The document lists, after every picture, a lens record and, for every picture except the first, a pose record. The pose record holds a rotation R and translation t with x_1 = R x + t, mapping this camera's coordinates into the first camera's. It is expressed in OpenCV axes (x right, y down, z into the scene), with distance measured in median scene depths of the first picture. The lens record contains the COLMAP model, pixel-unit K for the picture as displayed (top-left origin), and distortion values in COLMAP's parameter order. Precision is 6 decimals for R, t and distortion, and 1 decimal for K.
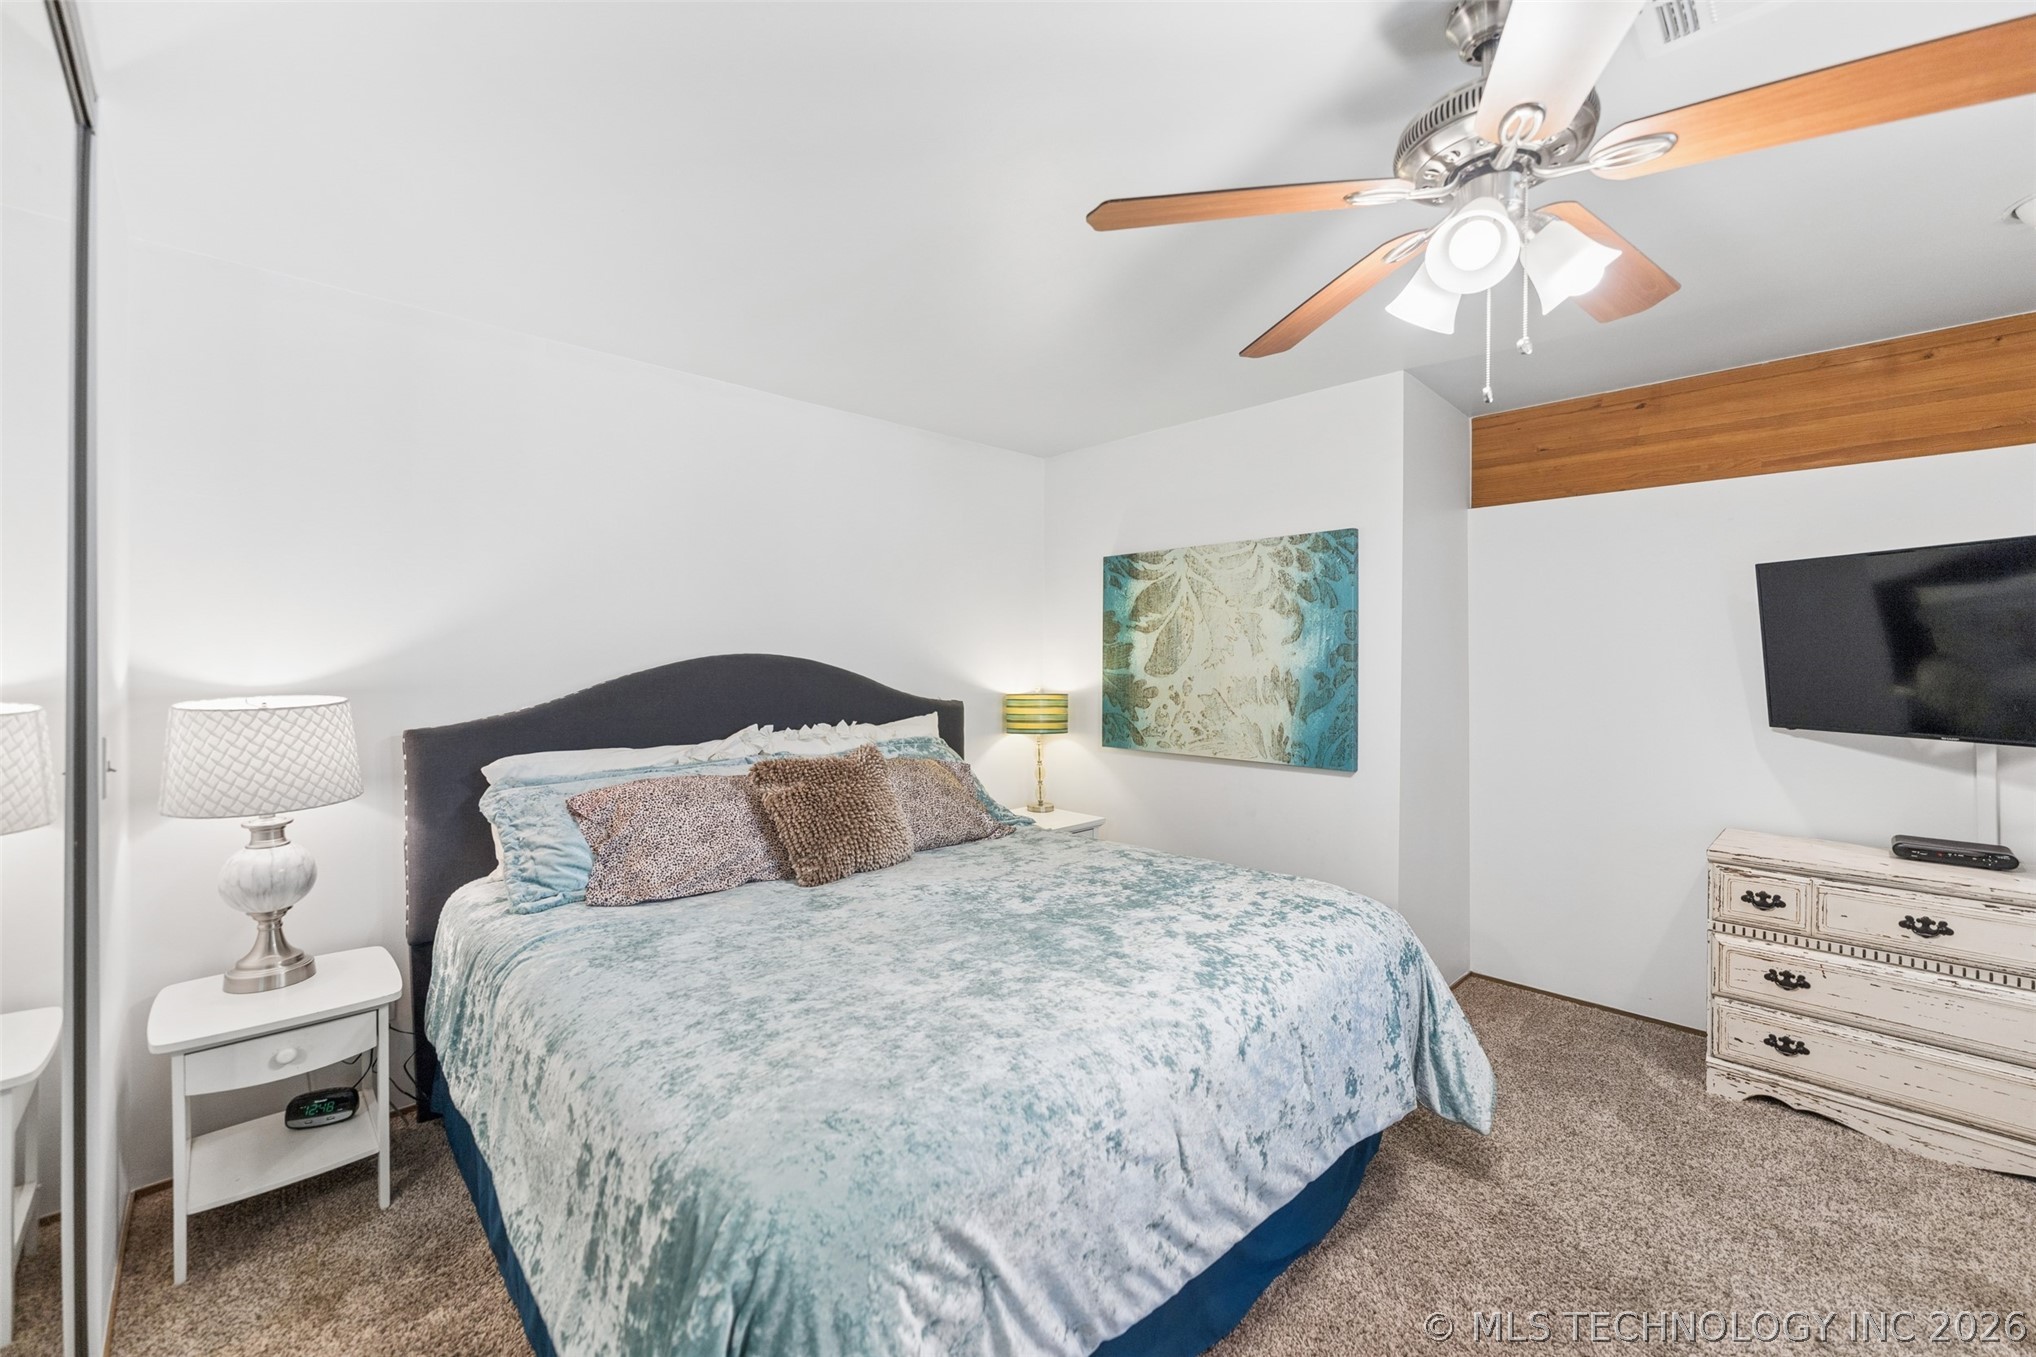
lens RADIAL K [[820.1, 0, 1022.4], [0, 820.1, 688.5], [0, 0, 1]] dist [-0.001202, -0.000995]
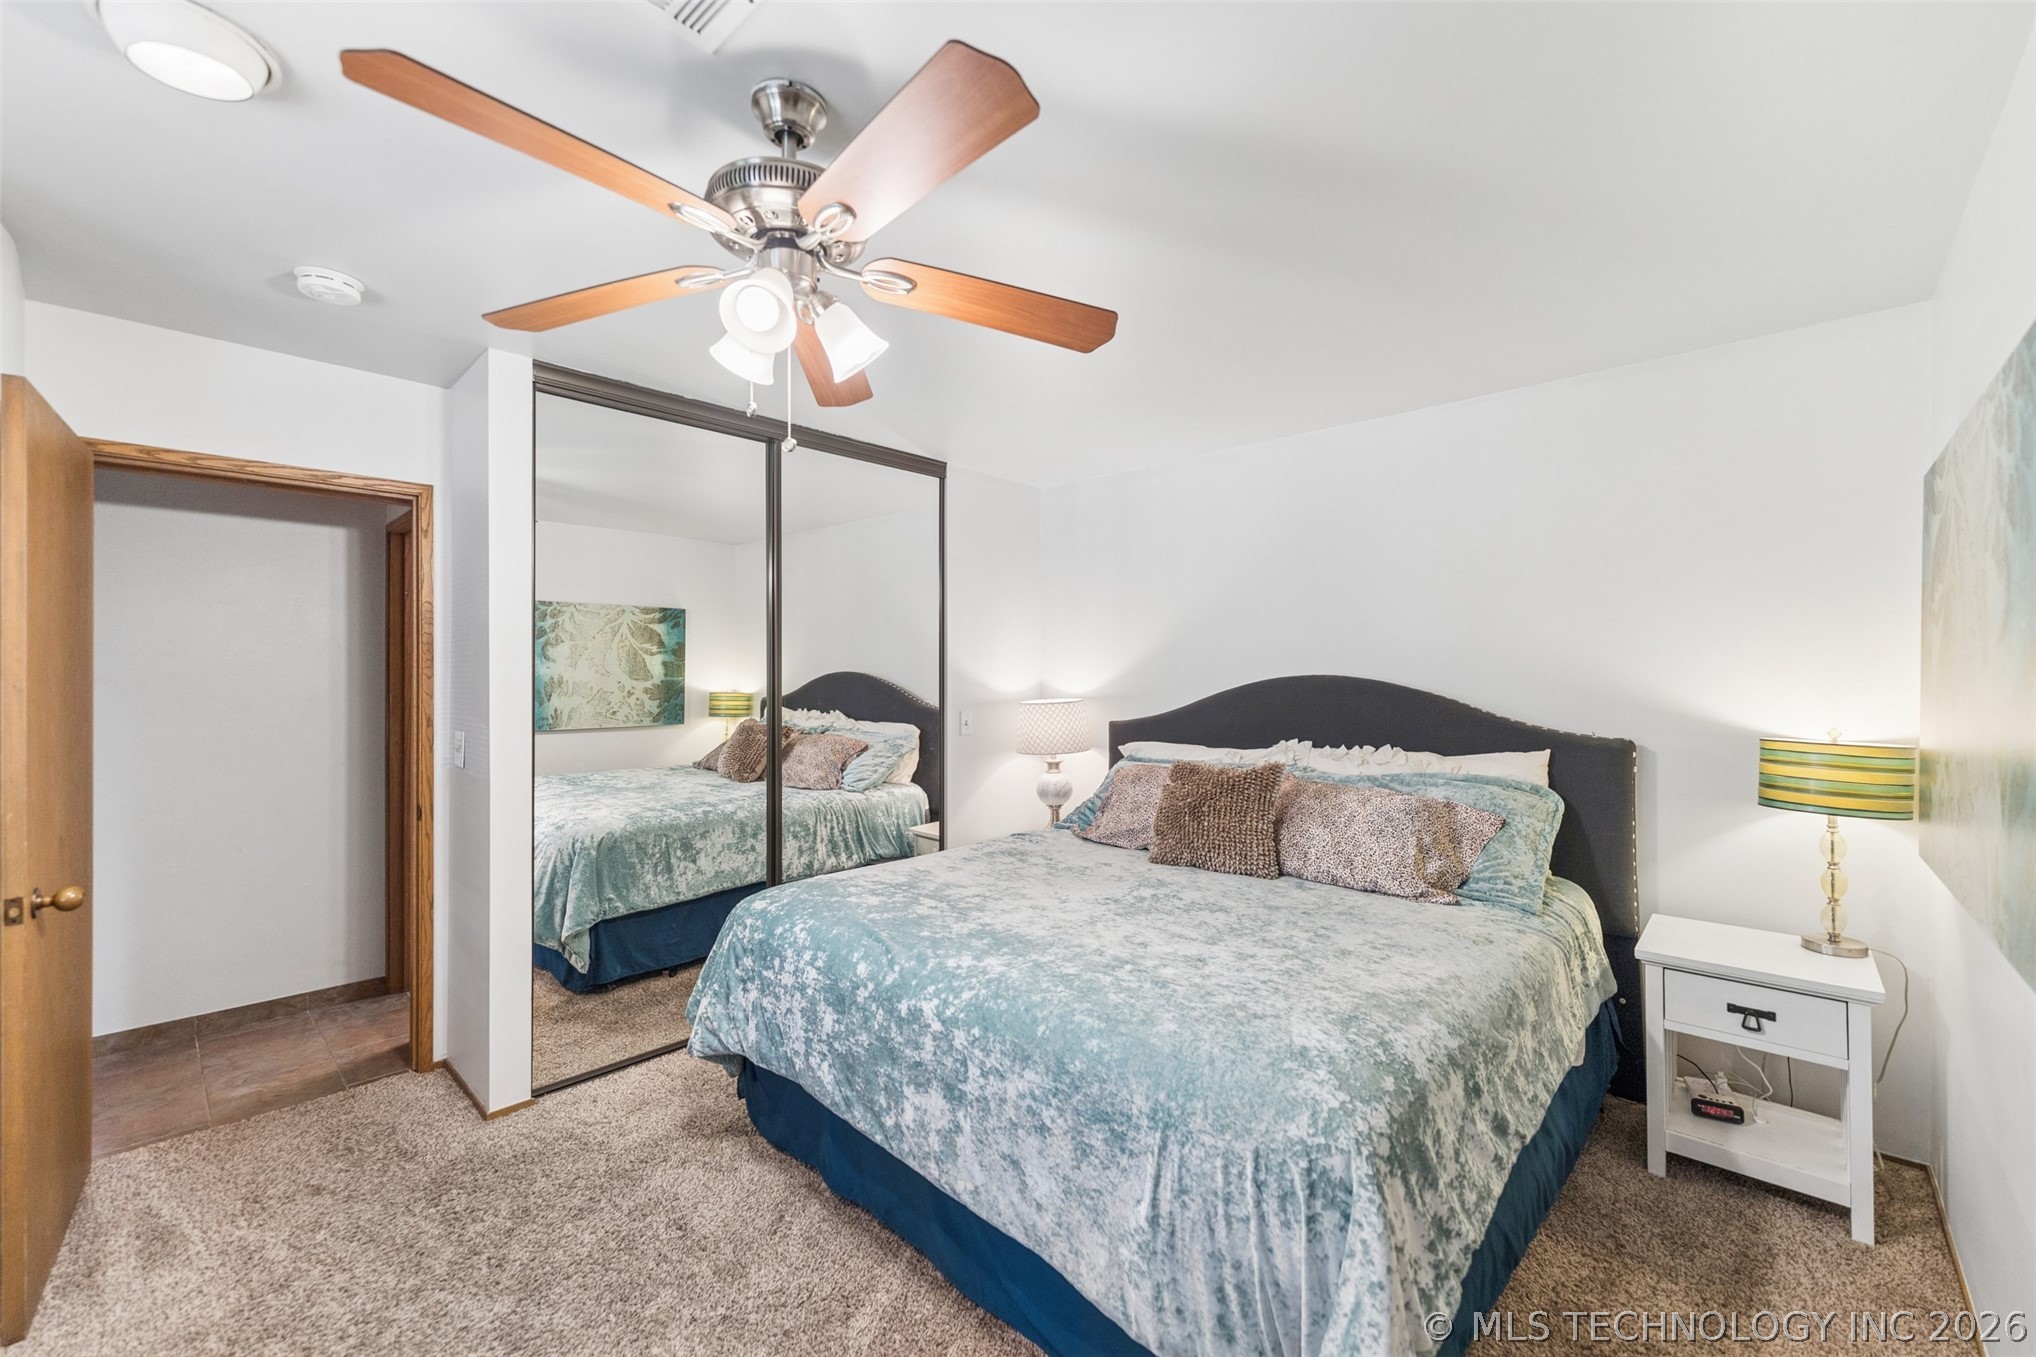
lens RADIAL K [[820.1, 0, 1022.4], [0, 820.1, 688.5], [0, 0, 1]] dist [-0.001202, -0.000995]
pose [[0.051887, 0.012736, -0.998572, 0.754001], [-0.037554, 0.999236, 0.010793, -0.022632], [0.997947, 0.036940, 0.052326, 0.556674]]
